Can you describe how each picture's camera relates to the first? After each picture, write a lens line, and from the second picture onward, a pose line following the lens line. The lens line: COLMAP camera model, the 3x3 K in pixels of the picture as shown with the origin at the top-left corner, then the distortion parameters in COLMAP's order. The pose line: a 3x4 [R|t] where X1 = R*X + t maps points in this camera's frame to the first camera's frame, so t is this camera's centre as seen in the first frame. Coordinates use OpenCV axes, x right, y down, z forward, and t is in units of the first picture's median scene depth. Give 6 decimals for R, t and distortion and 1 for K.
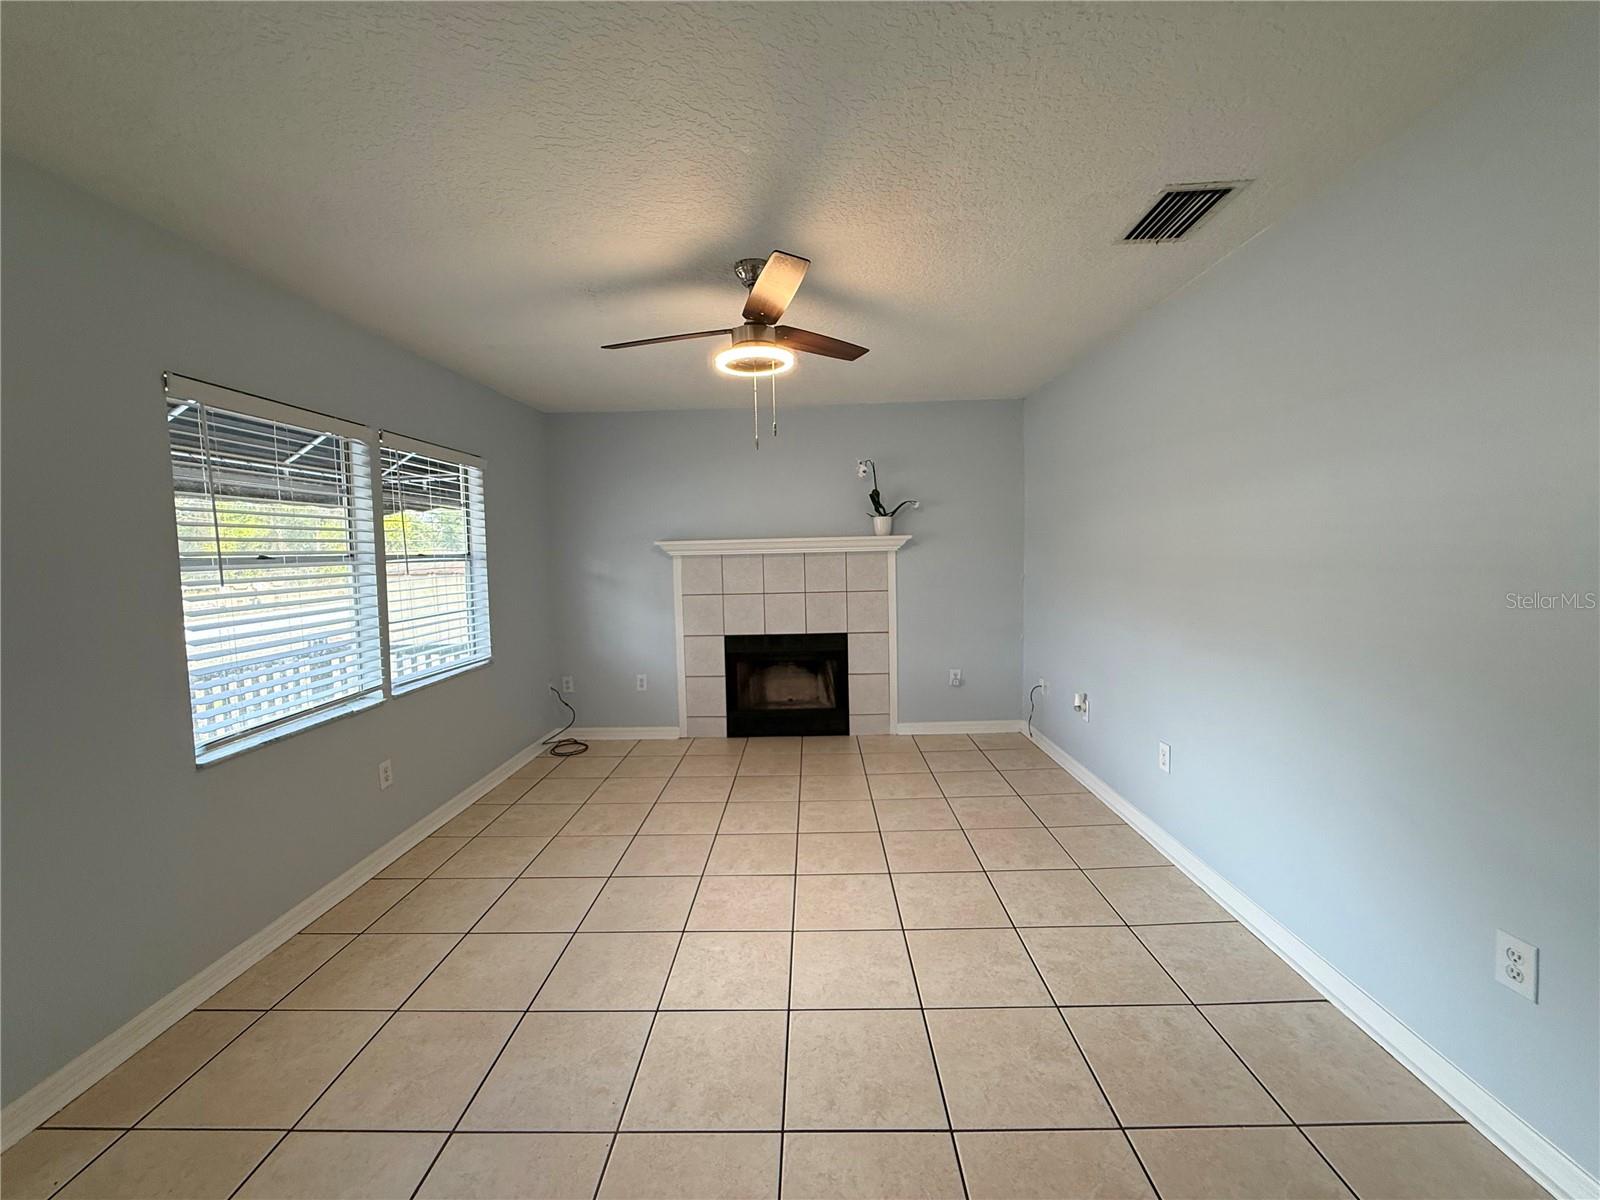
lens RADIAL K [[638.8, 0, 794.7], [0, 638.8, 601.1], [0, 0, 1]] dist [0.001196, -0.000287]
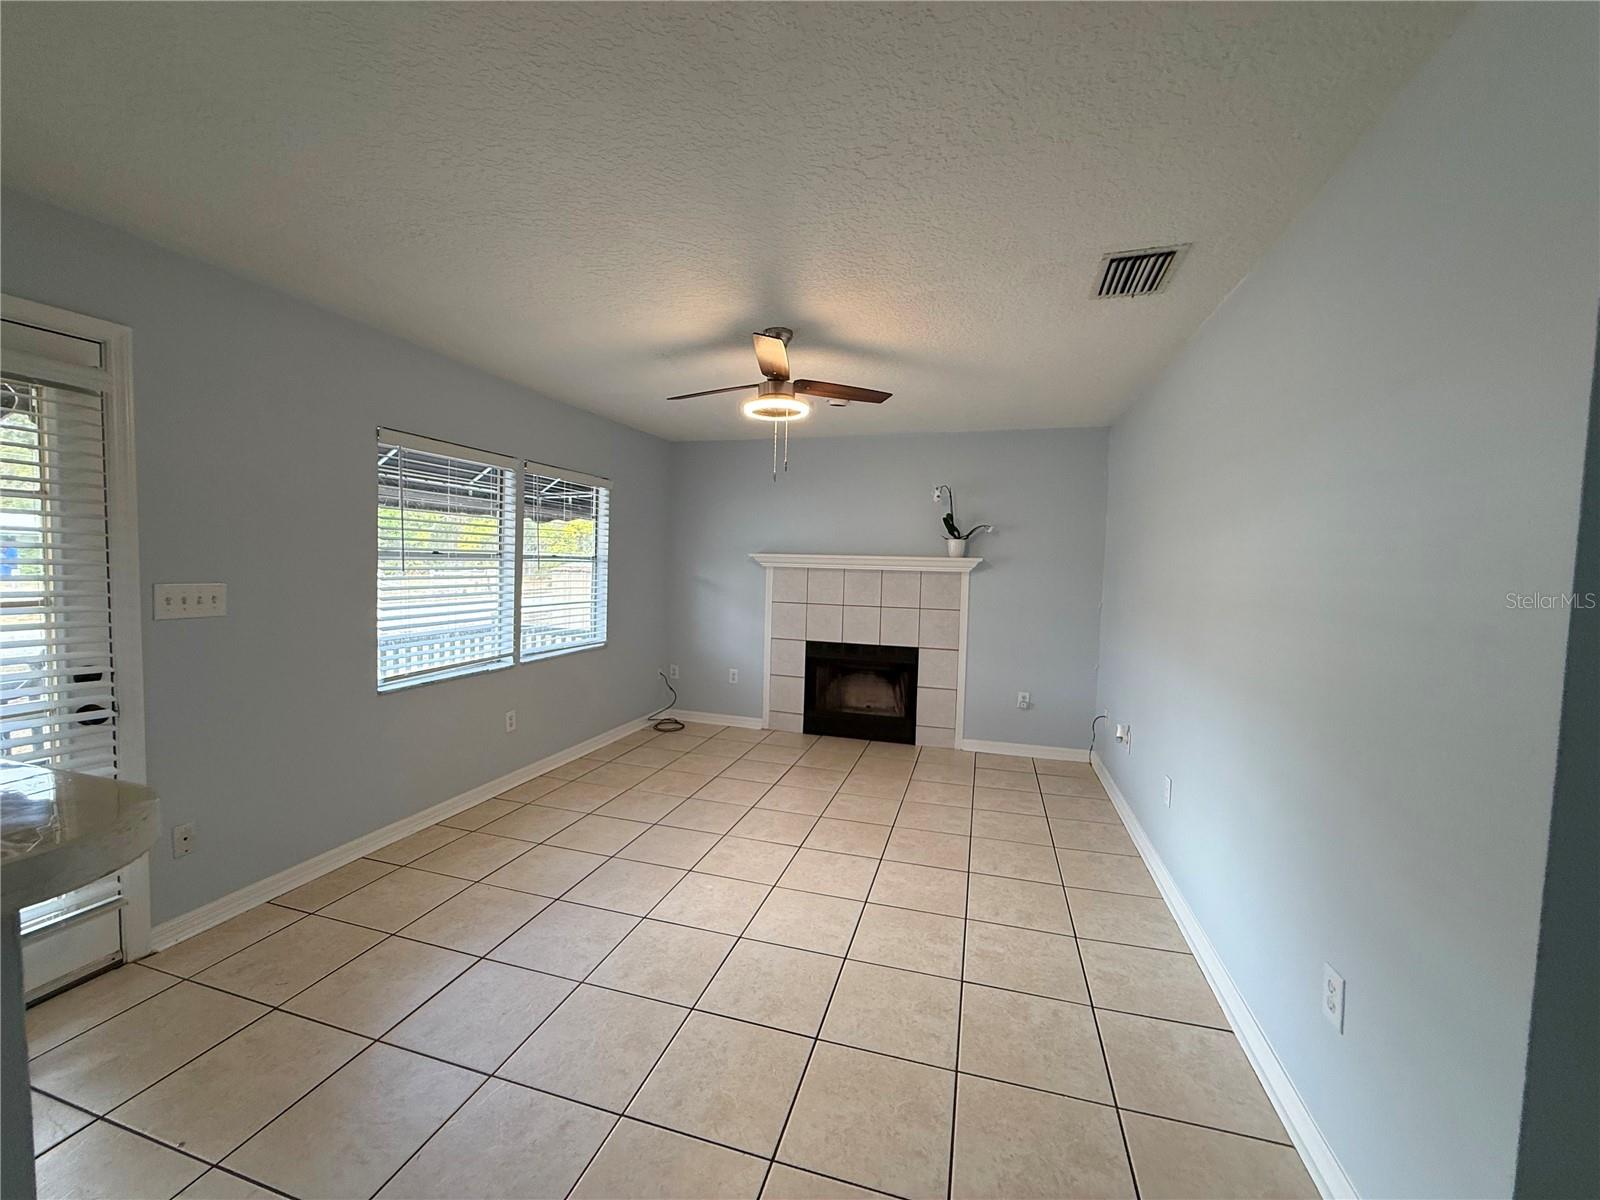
lens RADIAL K [[638.8, 0, 794.7], [0, 638.8, 601.1], [0, 0, 1]] dist [0.001196, -0.000287]
pose [[0.962966, 0.063613, -0.262013, 0.215601], [-0.069240, 0.997524, -0.012292, 0.000358], [0.260582, 0.029979, 0.964986, -0.104947]]
